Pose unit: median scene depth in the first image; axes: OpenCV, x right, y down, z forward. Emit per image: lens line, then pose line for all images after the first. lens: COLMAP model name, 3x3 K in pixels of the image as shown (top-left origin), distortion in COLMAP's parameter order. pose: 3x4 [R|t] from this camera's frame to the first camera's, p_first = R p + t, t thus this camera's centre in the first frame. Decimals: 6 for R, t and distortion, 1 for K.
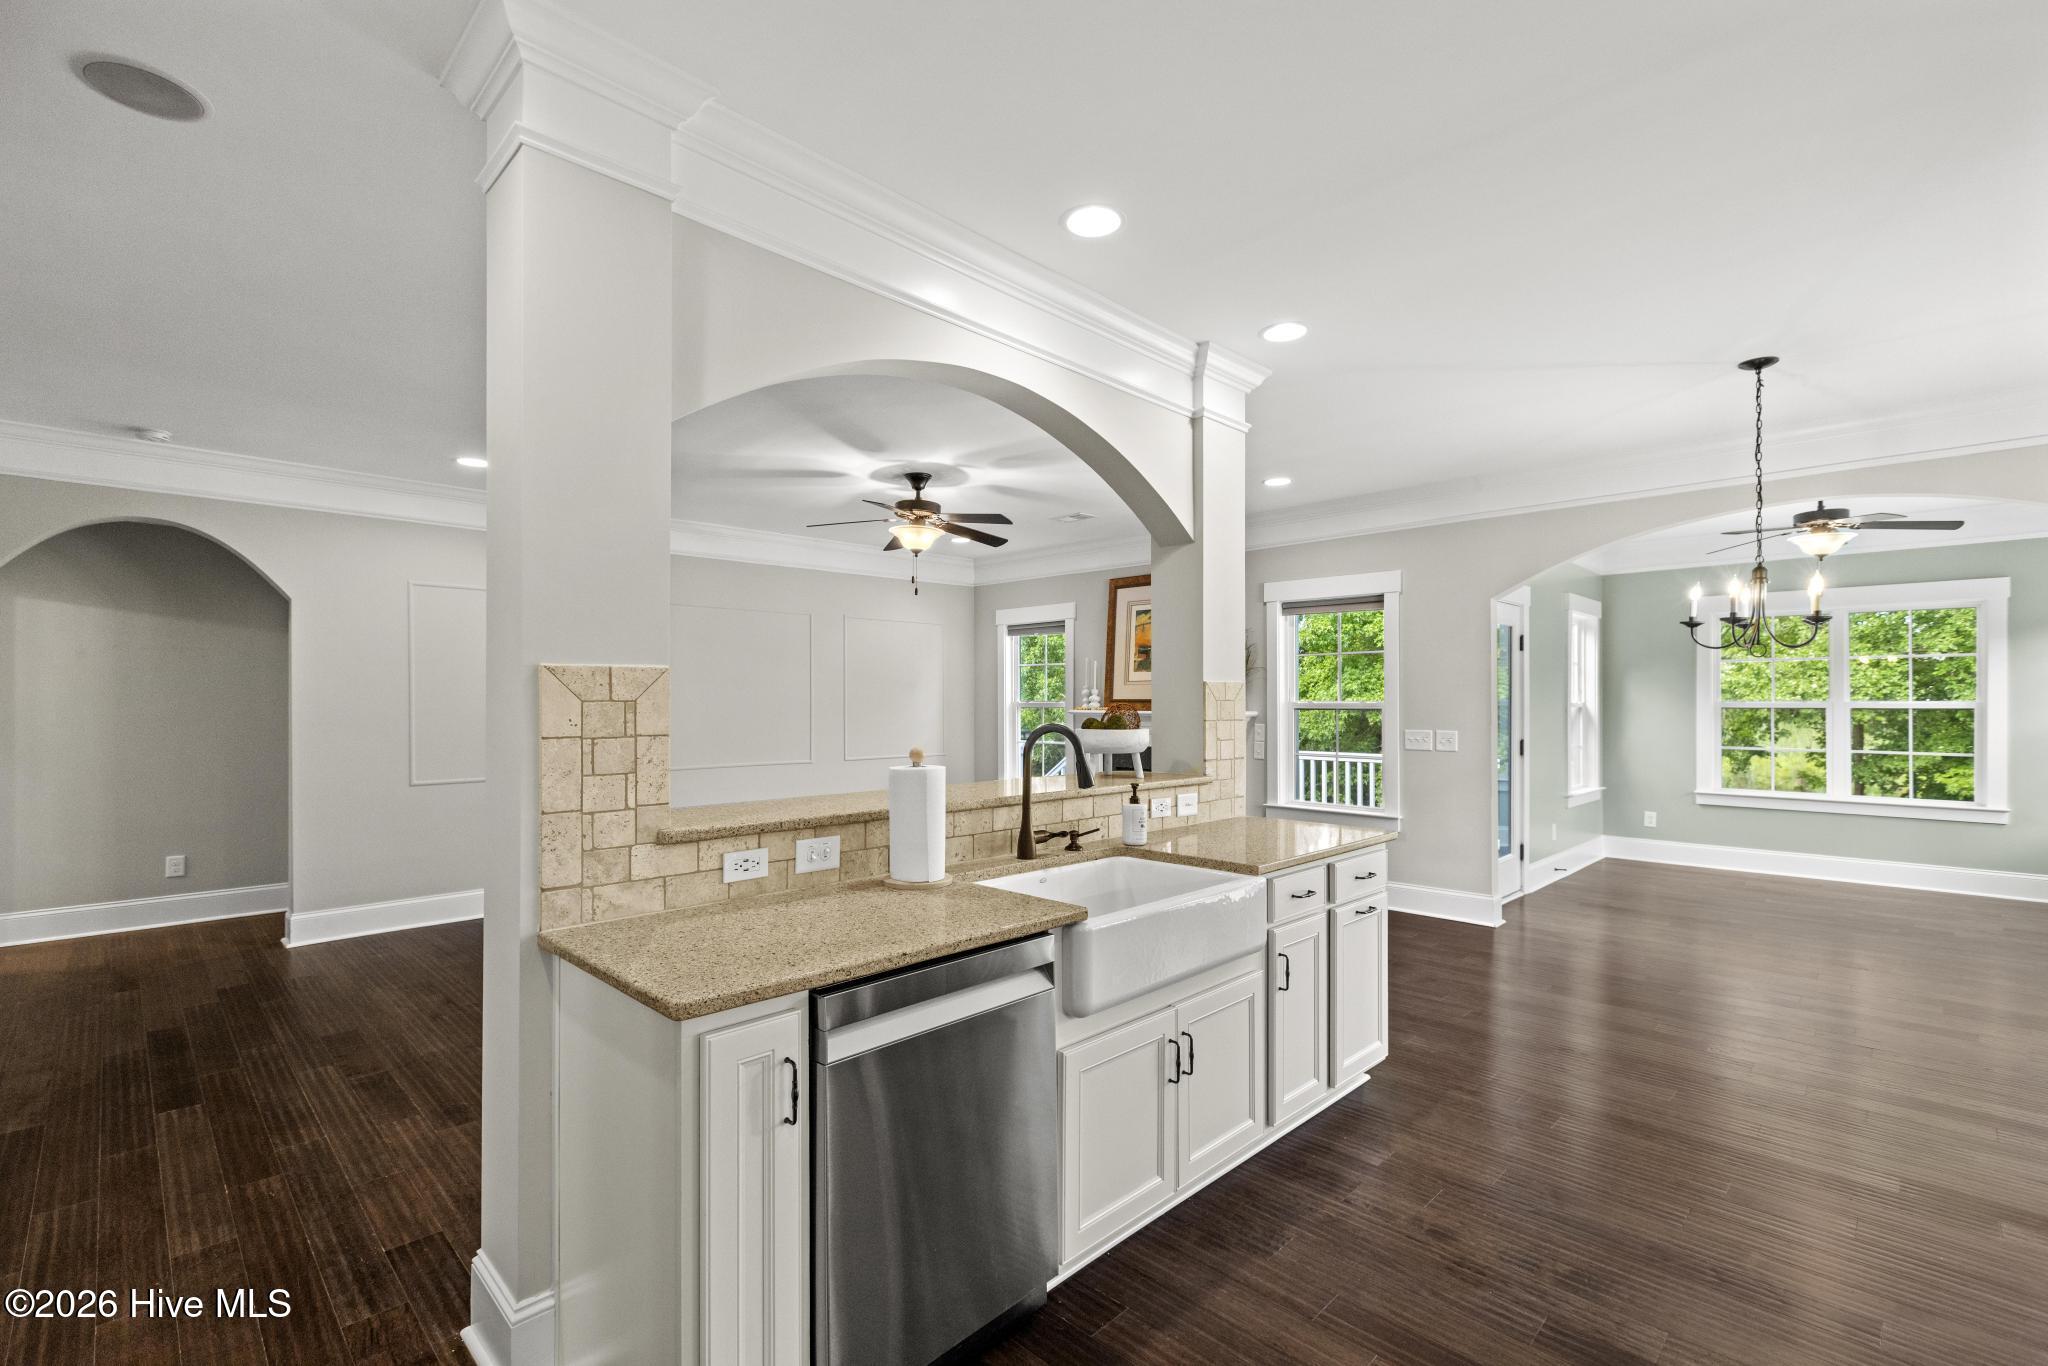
lens RADIAL K [[926.3, 0, 1030.3], [0, 926.3, 673.3], [0, 0, 1]] dist [0.001429, 0.001989]
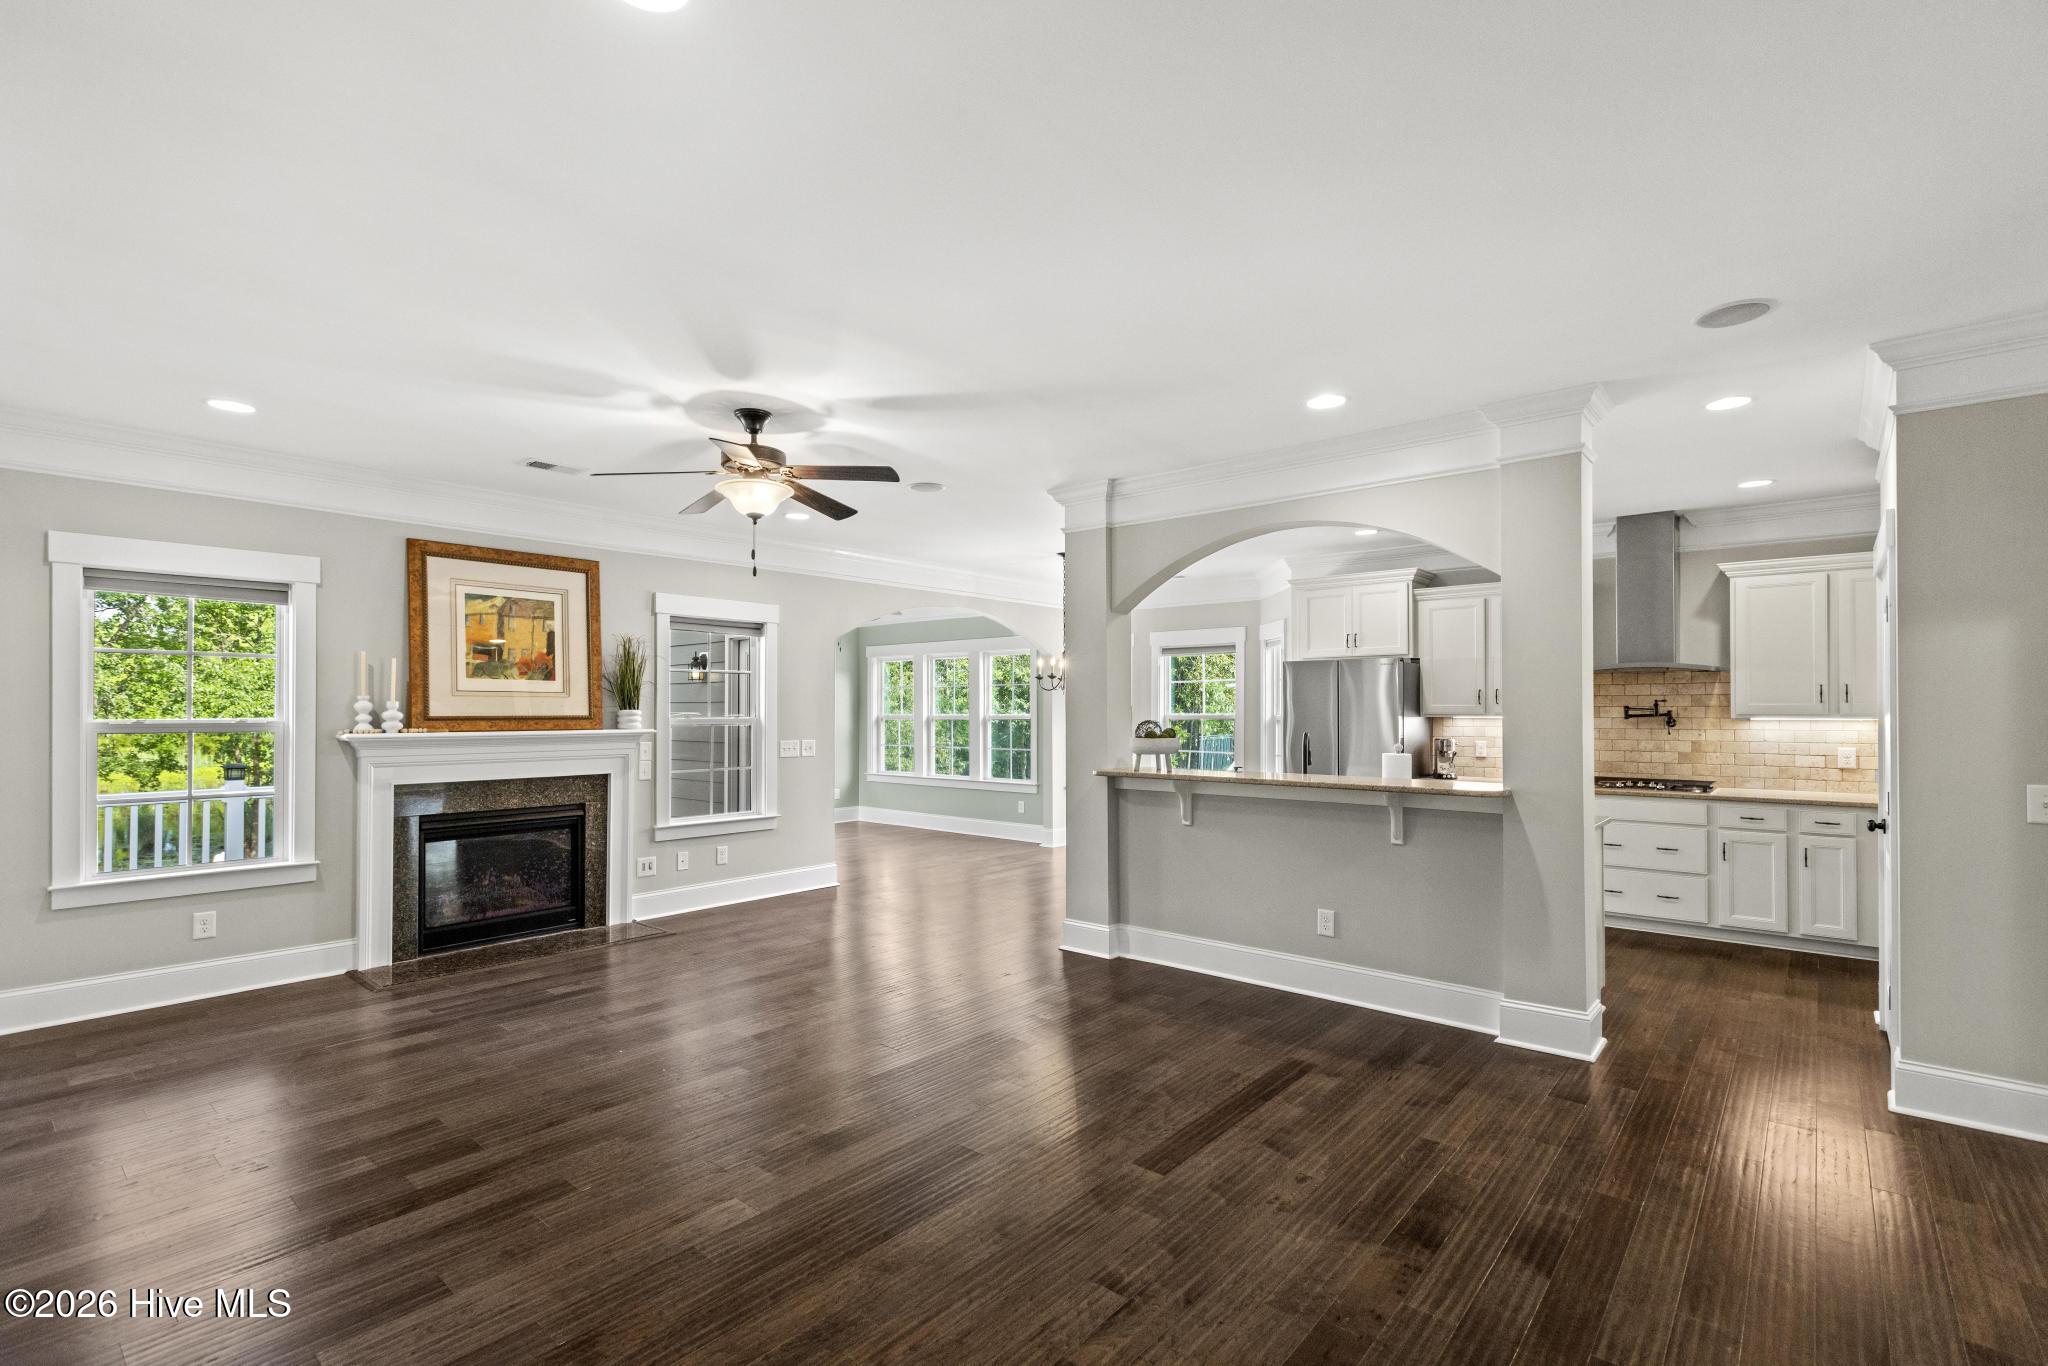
lens RADIAL K [[926.3, 0, 1026.9], [0, 926.3, 698.7], [0, 0, 1]] dist [0.001429, 0.001989]
pose [[-0.078991, 0.012938, 0.996791, -0.823107], [-0.030957, 0.999402, -0.015425, 0.015851], [-0.996395, -0.032076, -0.078543, 0.794368]]
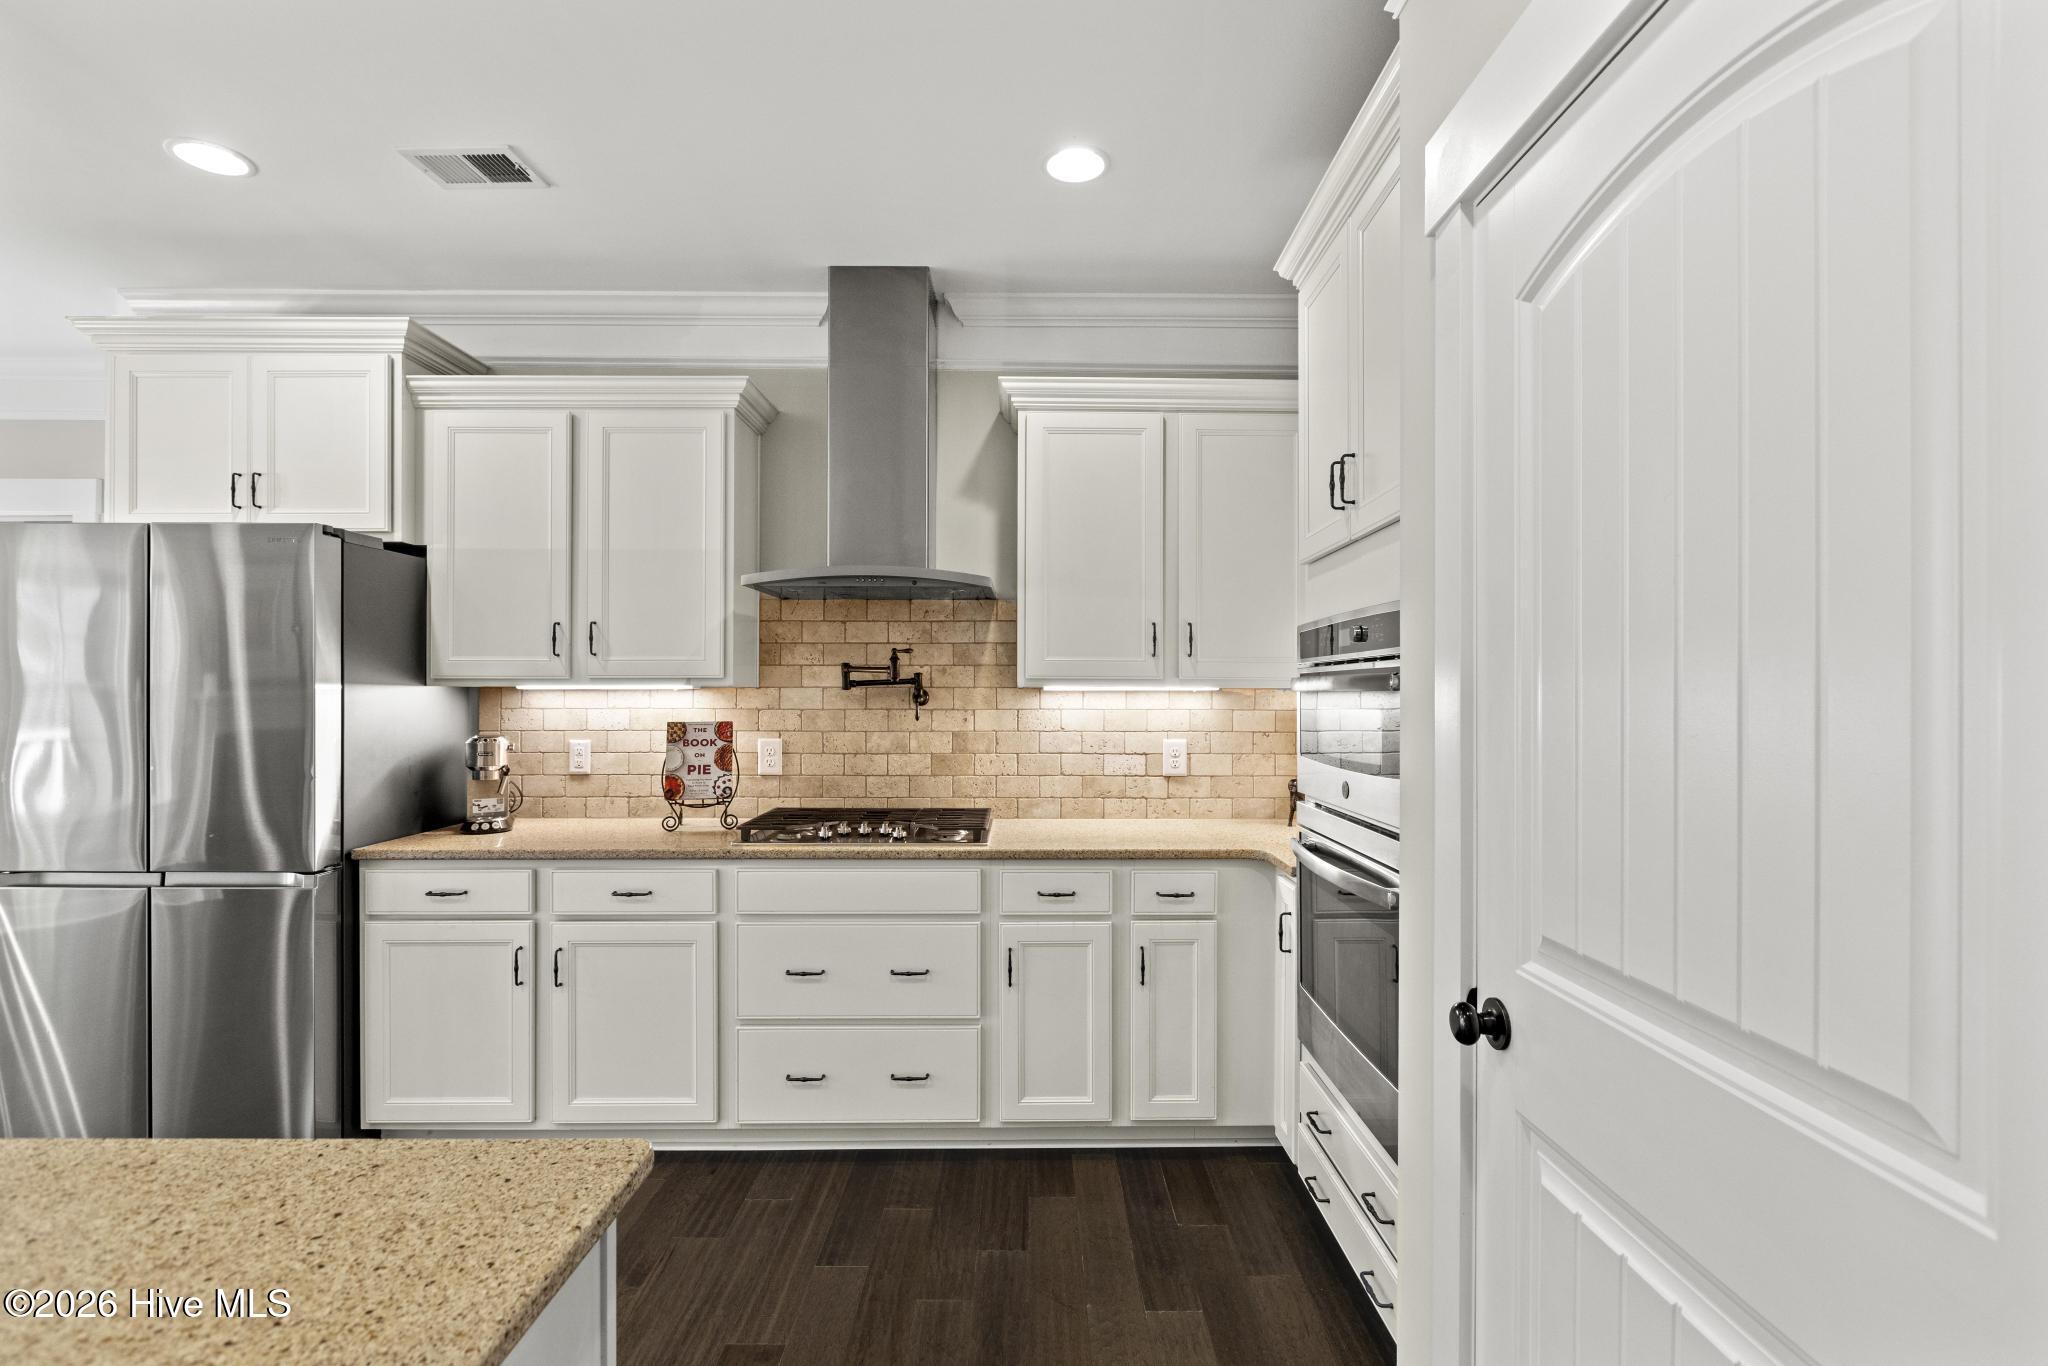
lens RADIAL K [[961.9, 0, 1027.2], [0, 961.9, 690.1], [0, 0, 1]] dist [0.002826, 0.000422]
pose [[-0.712768, 0.004234, 0.701387, -0.262998], [-0.023147, 0.999295, -0.029555, 0.015257], [-0.701018, -0.037301, -0.712168, 0.333386]]
